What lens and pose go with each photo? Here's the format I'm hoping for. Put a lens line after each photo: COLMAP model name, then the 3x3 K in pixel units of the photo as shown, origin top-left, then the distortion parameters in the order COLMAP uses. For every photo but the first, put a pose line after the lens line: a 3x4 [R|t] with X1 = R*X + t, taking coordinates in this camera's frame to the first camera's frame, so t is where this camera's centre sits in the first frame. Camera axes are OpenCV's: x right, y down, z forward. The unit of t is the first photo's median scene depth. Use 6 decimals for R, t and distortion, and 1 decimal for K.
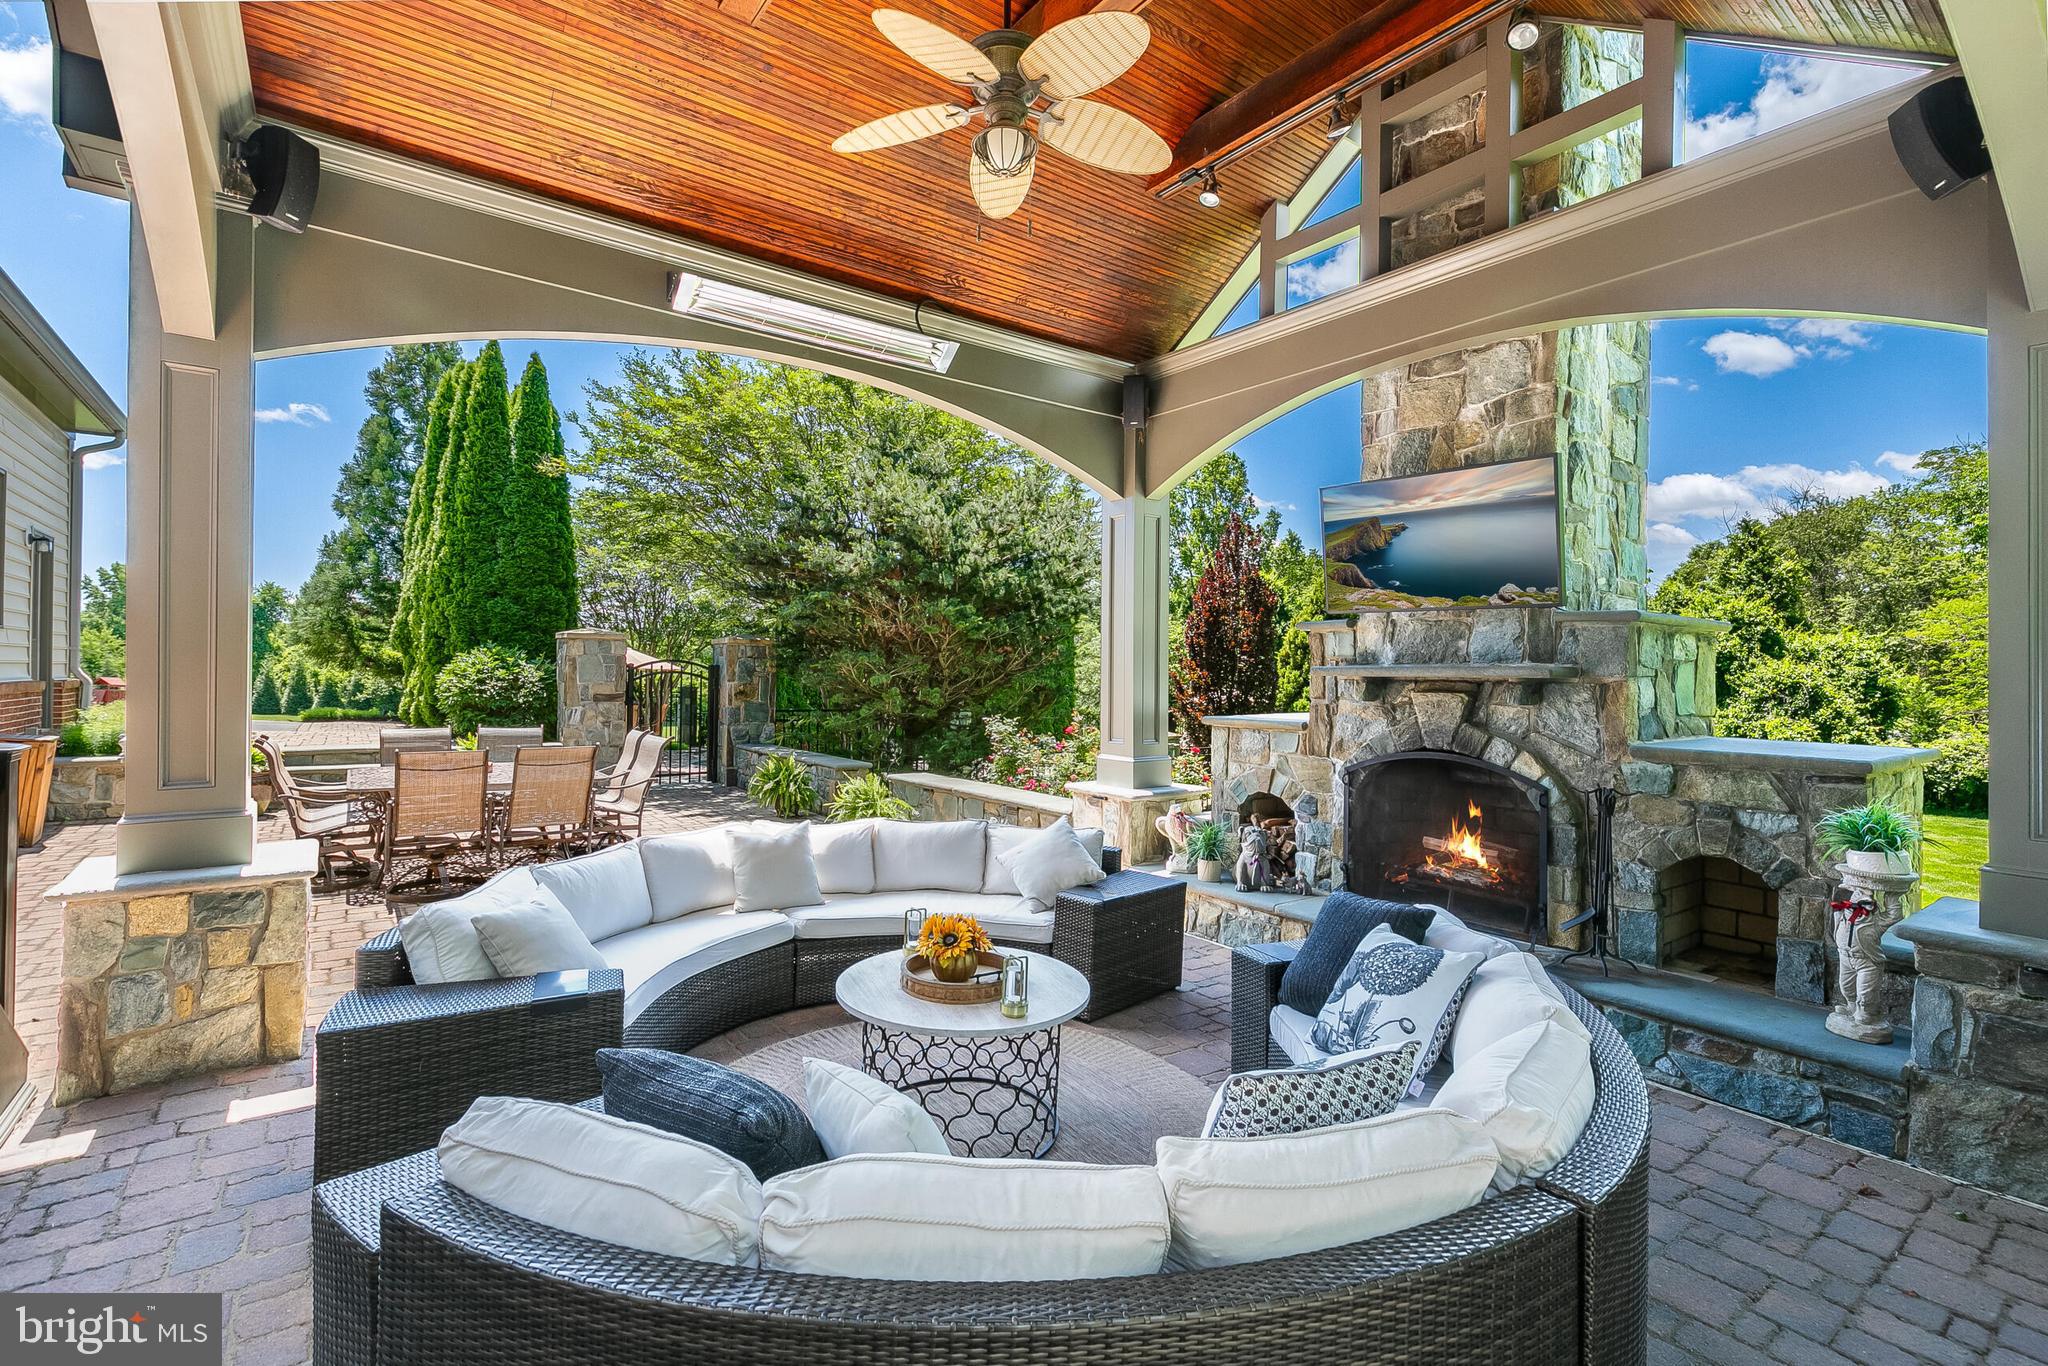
lens RADIAL K [[932.9, 0, 1011.7], [0, 932.9, 668.9], [0, 0, 1]] dist [-0.000126, 0.000355]
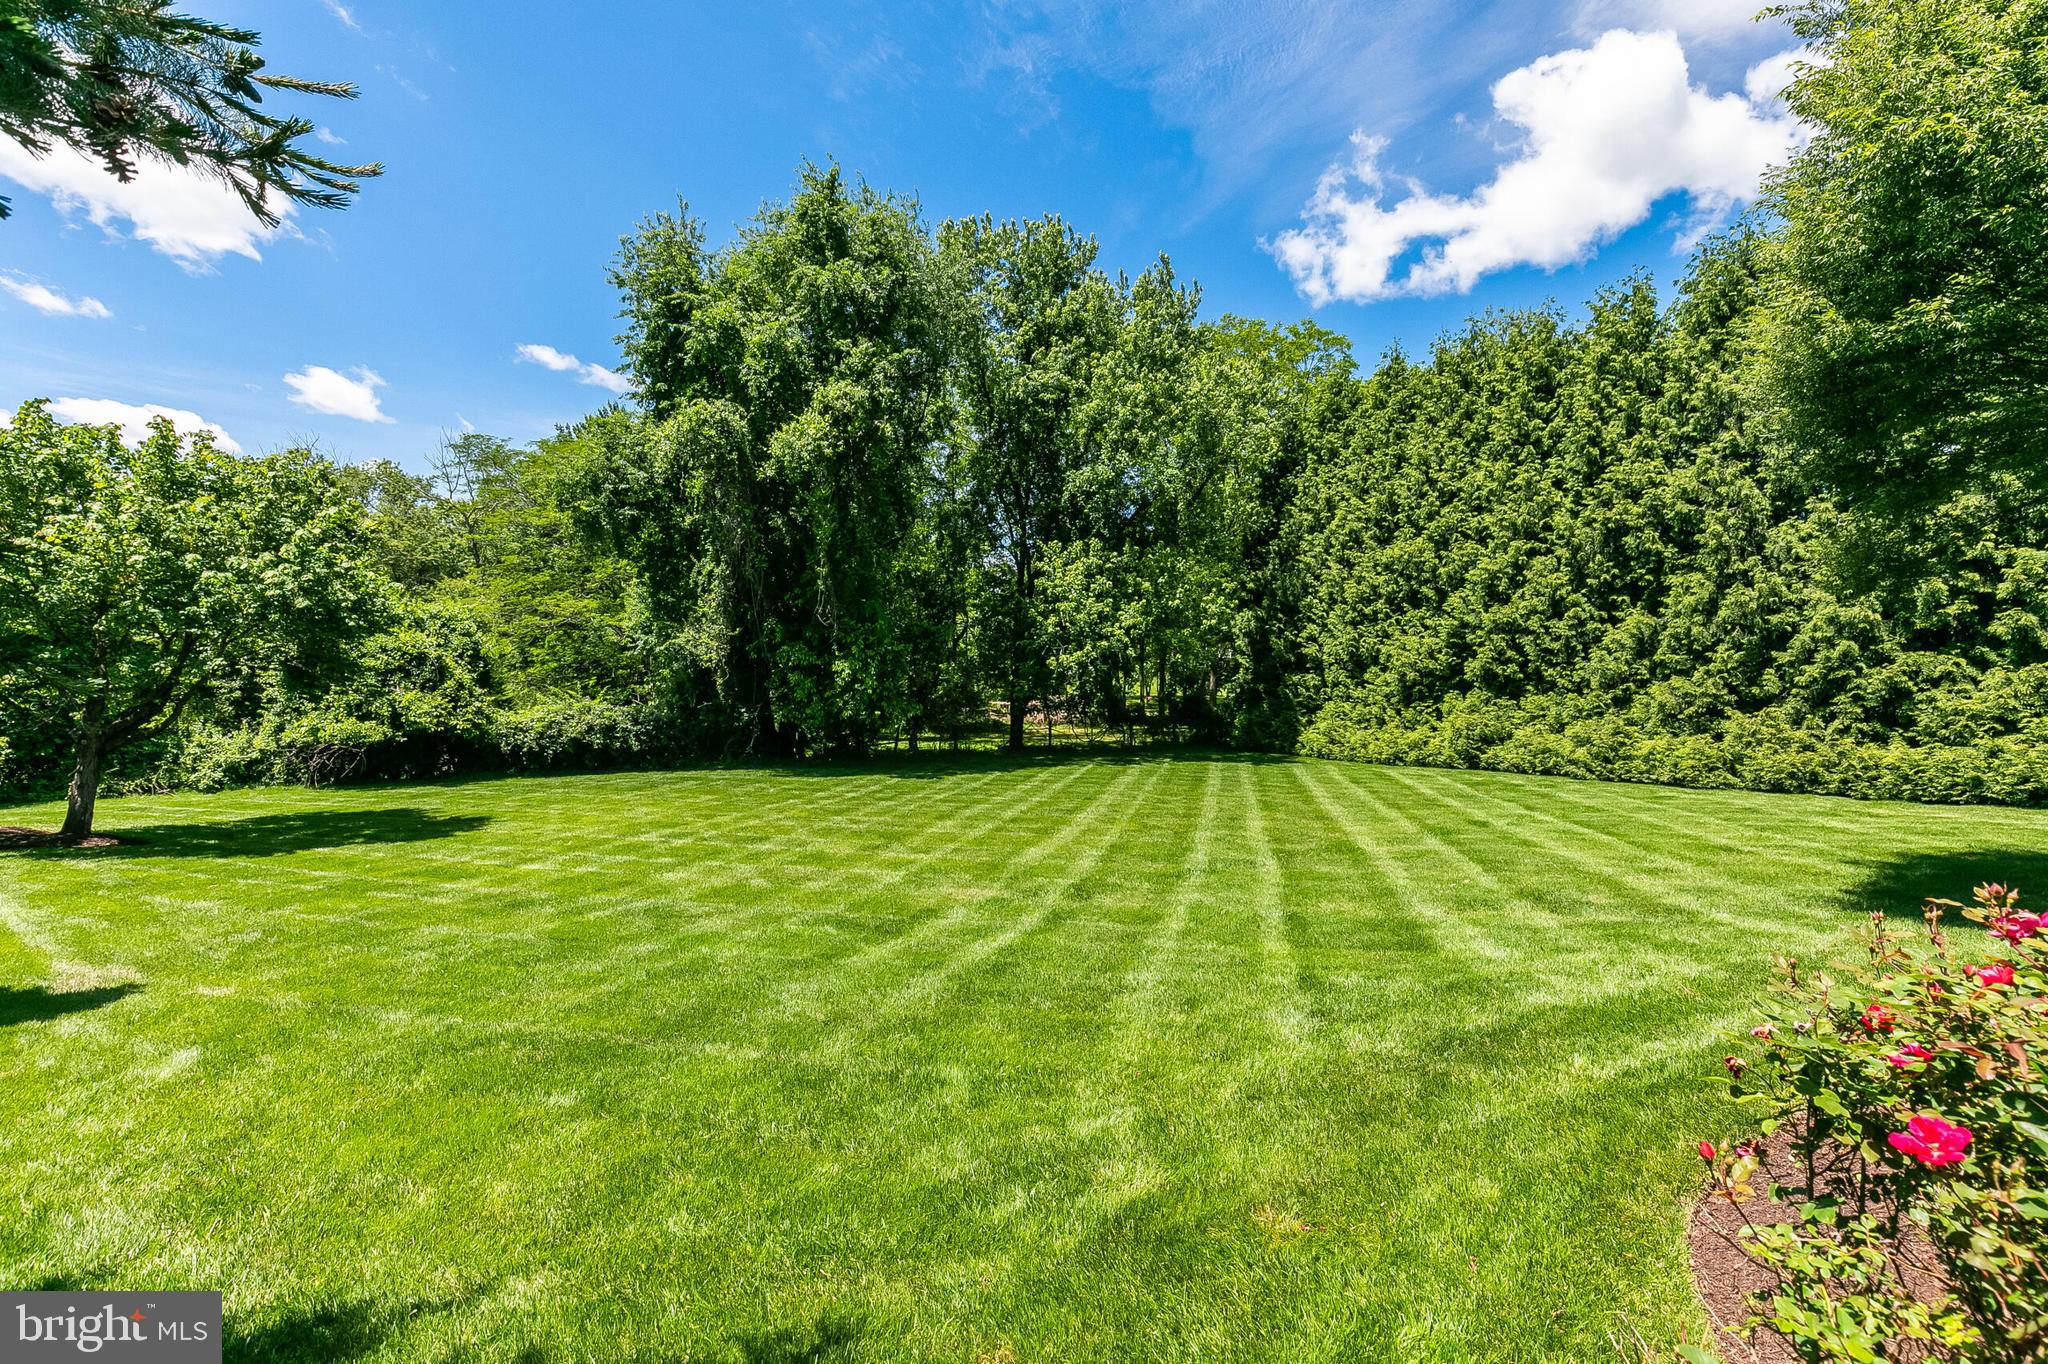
lens RADIAL K [[941.5, 0, 1010.7], [0, 941.5, 681.3], [0, 0, 1]] dist [0.003851, 0.000004]
pose [[0.120940, -0.024141, 0.992366, -0.034299], [-0.017075, 0.999506, 0.026395, 0.023216], [-0.992513, -0.020137, 0.120468, 0.859785]]
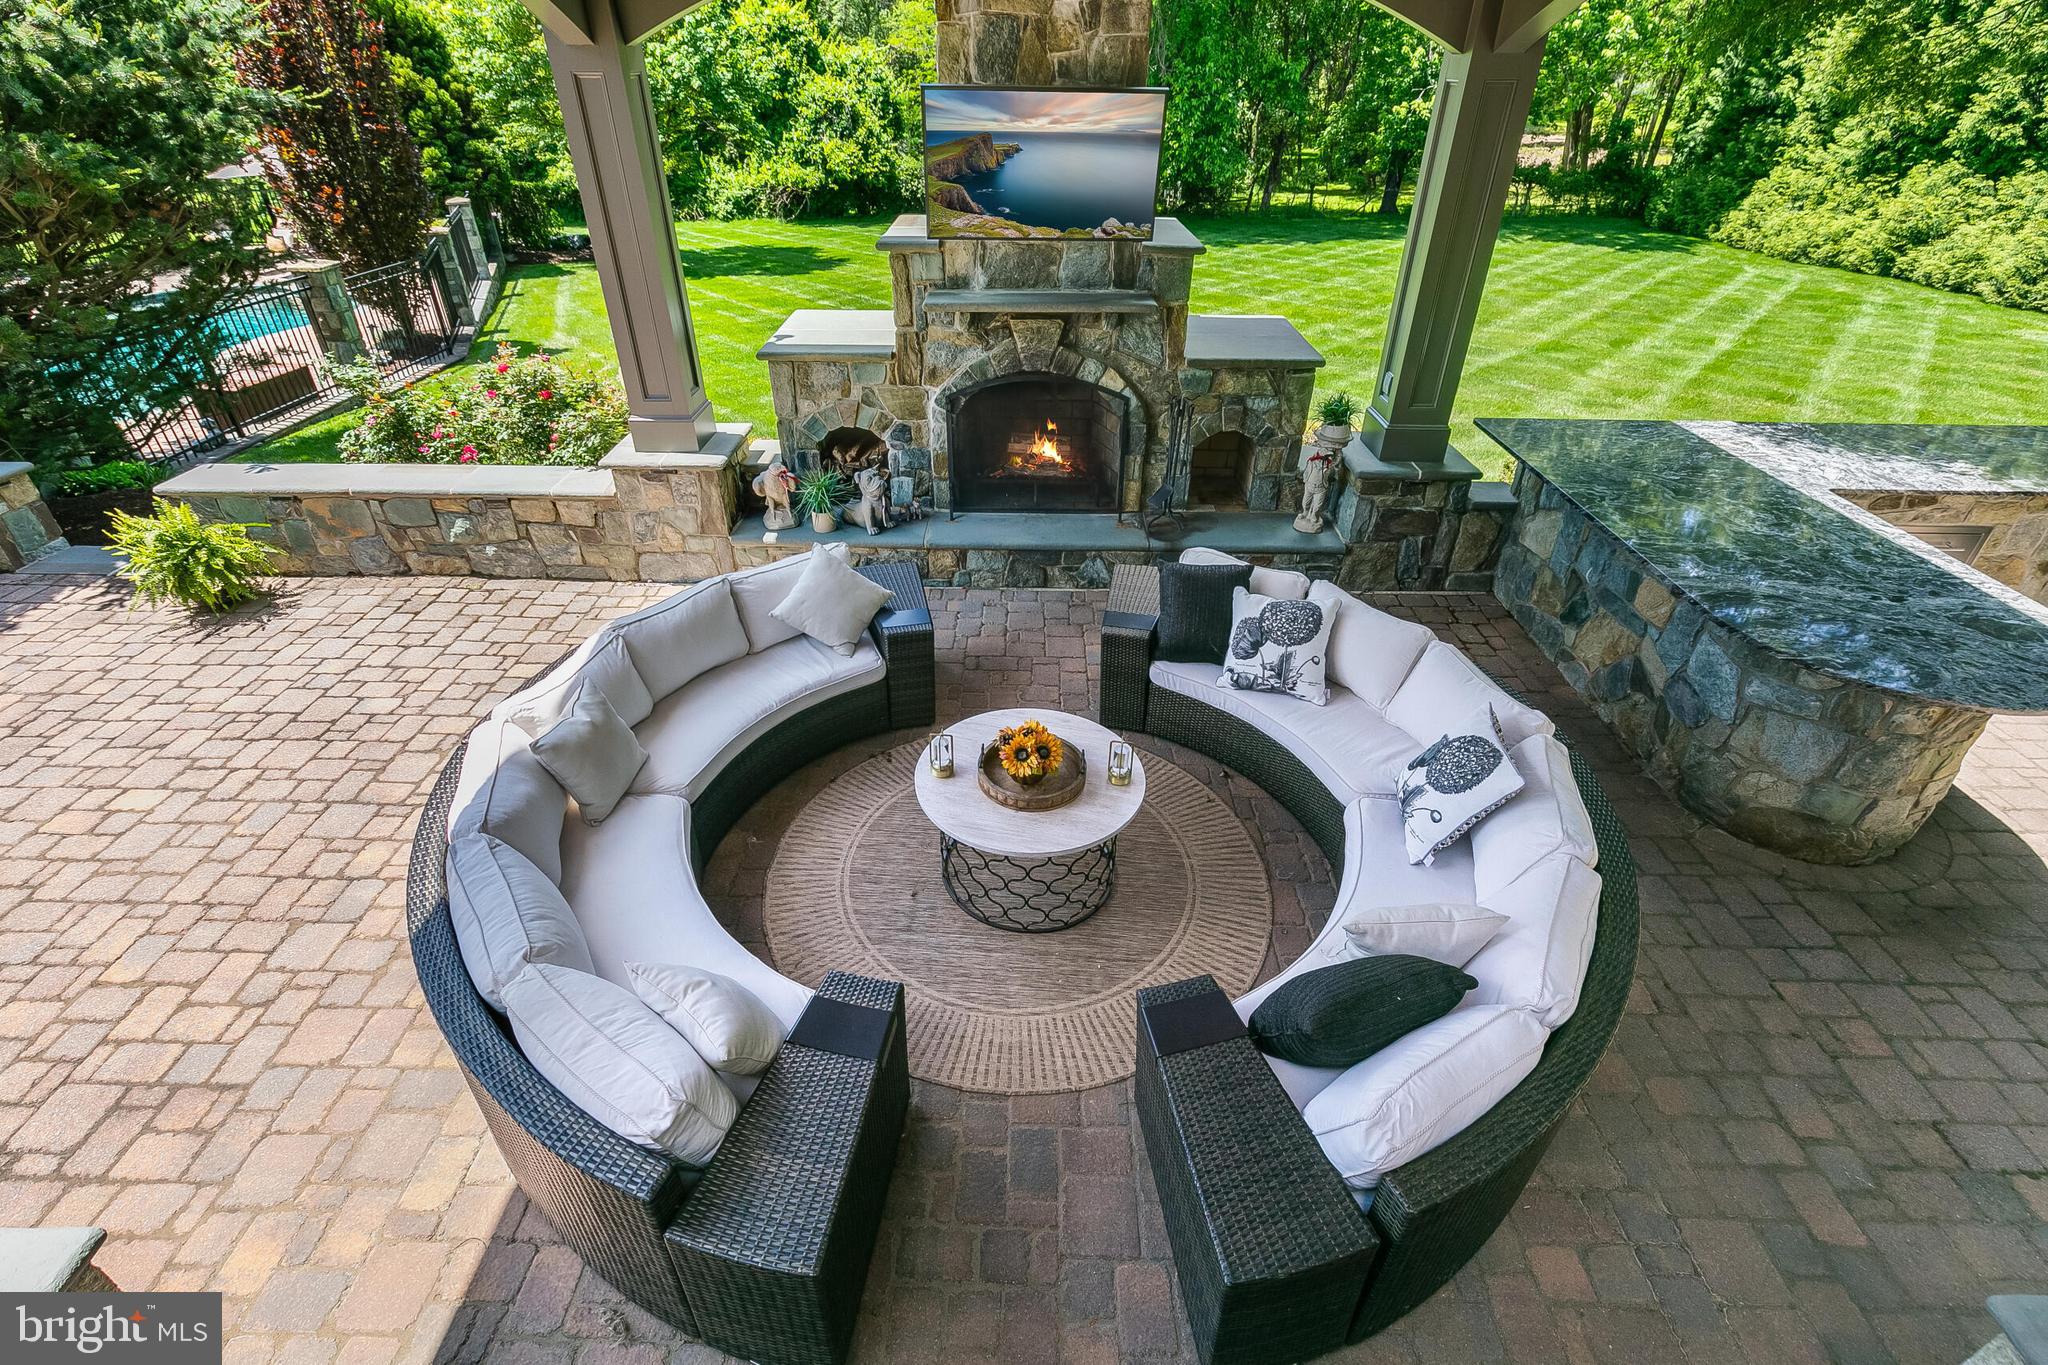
lens RADIAL K [[928.4, 0, 1020.0], [0, 928.4, 681.1], [0, 0, 1]] dist [0.005230, -0.000481]
pose [[0.597869, -0.451103, 0.662615, -0.202075], [0.001159, 0.827107, 0.562043, -0.101344], [-0.801593, -0.335260, 0.495025, 0.140555]]
